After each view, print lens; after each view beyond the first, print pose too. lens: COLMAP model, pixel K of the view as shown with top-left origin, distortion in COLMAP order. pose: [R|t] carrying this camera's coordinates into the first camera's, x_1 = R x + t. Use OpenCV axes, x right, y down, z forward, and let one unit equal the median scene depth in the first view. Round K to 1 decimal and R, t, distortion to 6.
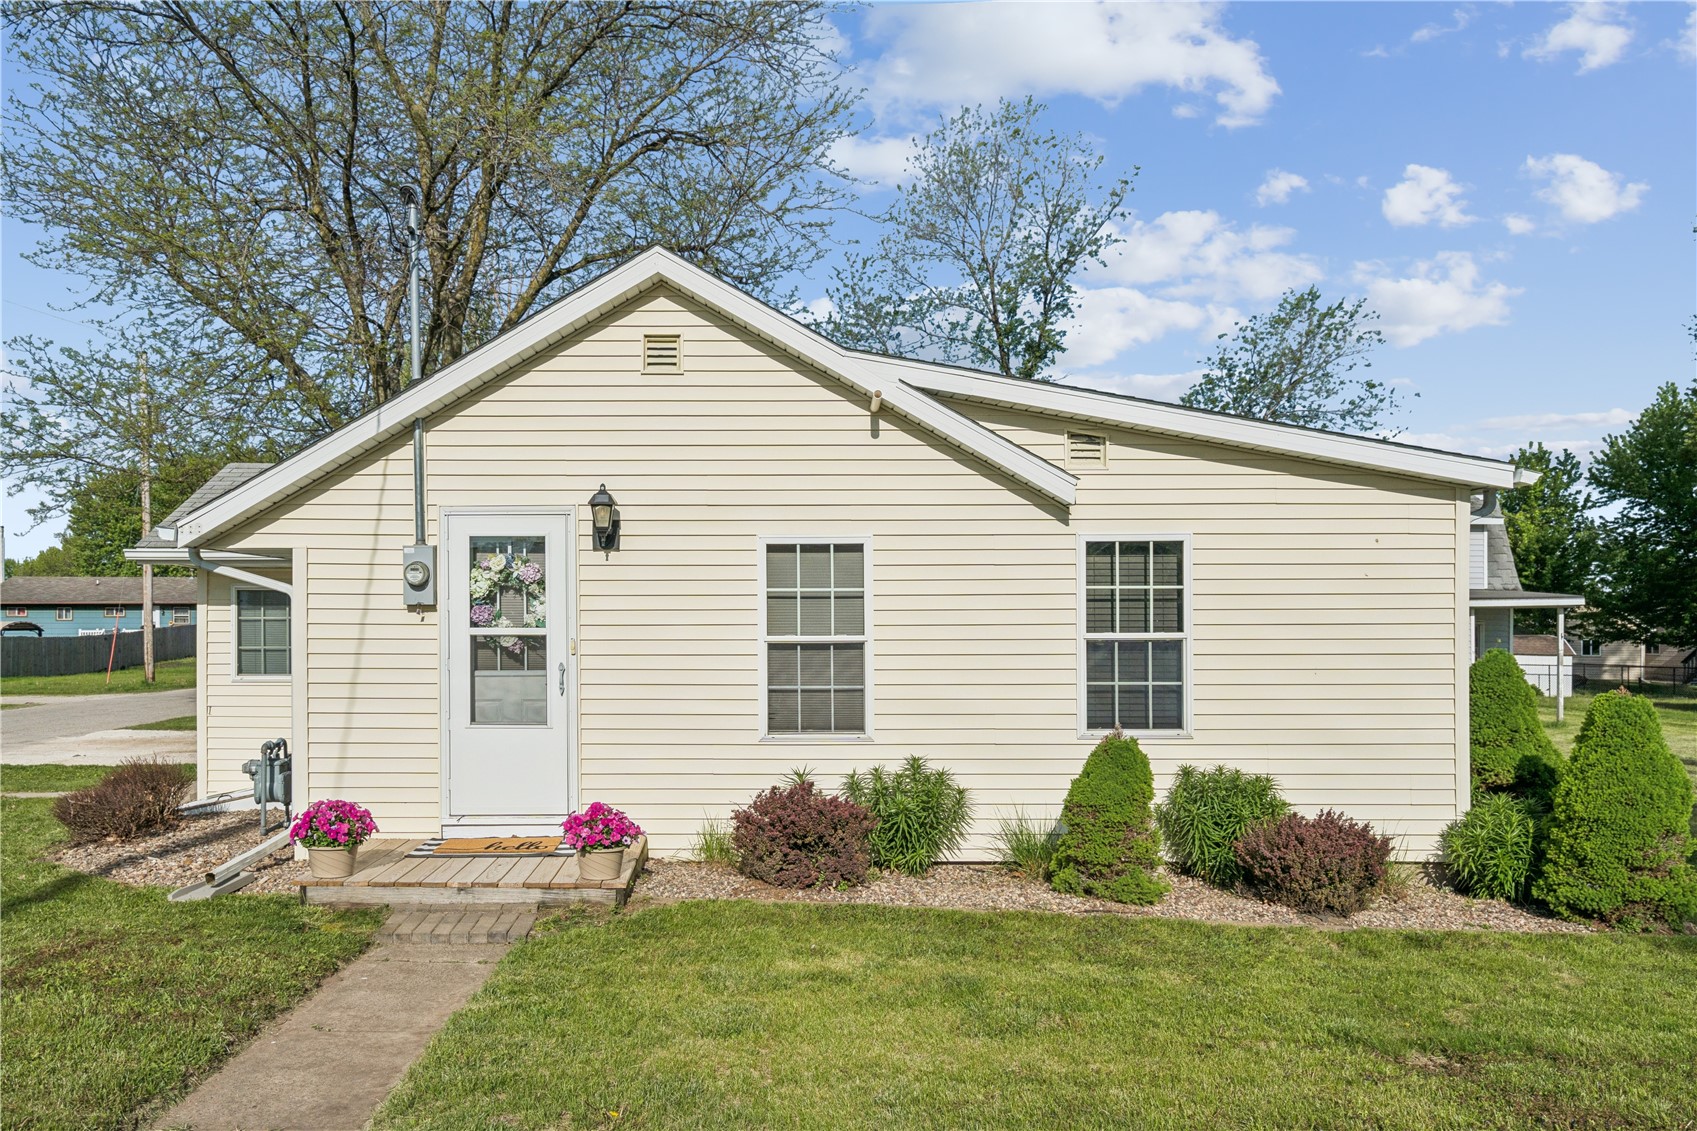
lens RADIAL K [[1251.4, 0, 863.6], [0, 1251.4, 636.4], [0, 0, 1]] dist [-0.001126, -0.000840]
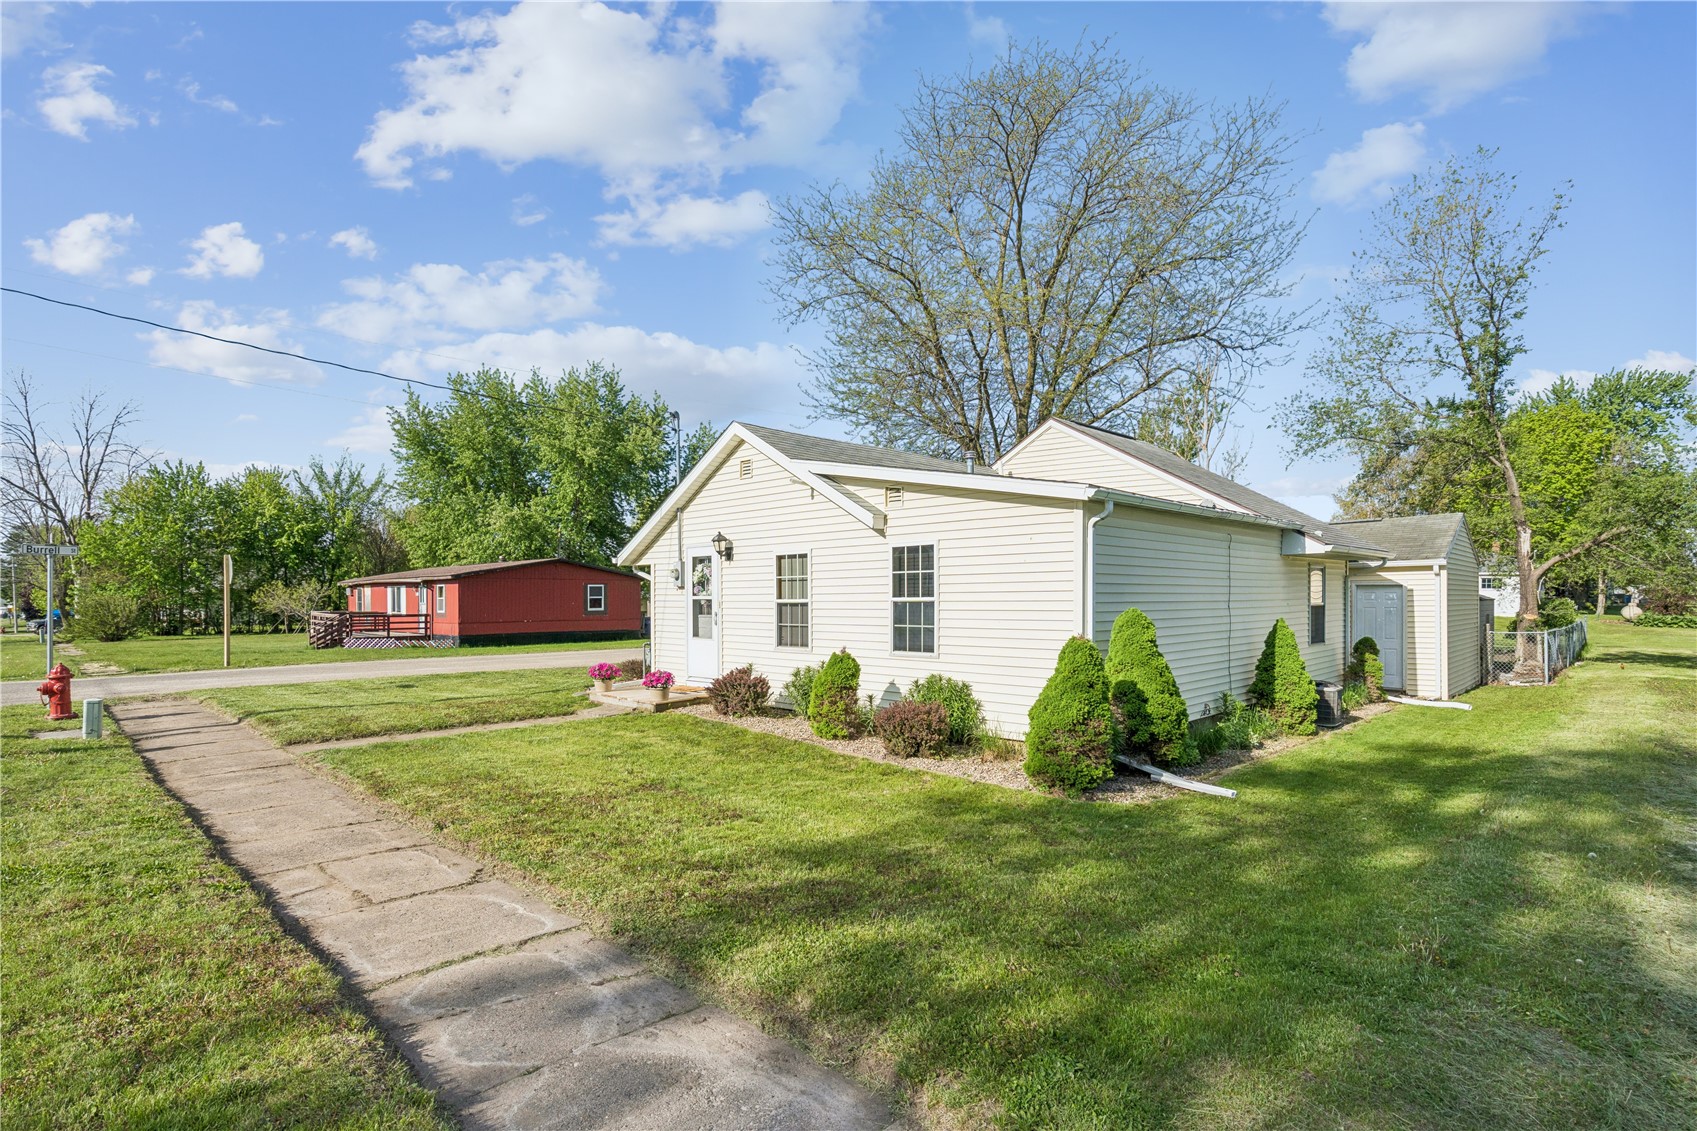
lens RADIAL K [[852.6, 0, 849.2], [0, 852.6, 576.8], [0, 0, 1]] dist [-0.000070, 0.000040]
pose [[0.715700, -0.019581, -0.698133, 0.996605], [0.003591, 0.999697, -0.024358, -0.003060], [0.698398, 0.014926, 0.715554, 0.071215]]
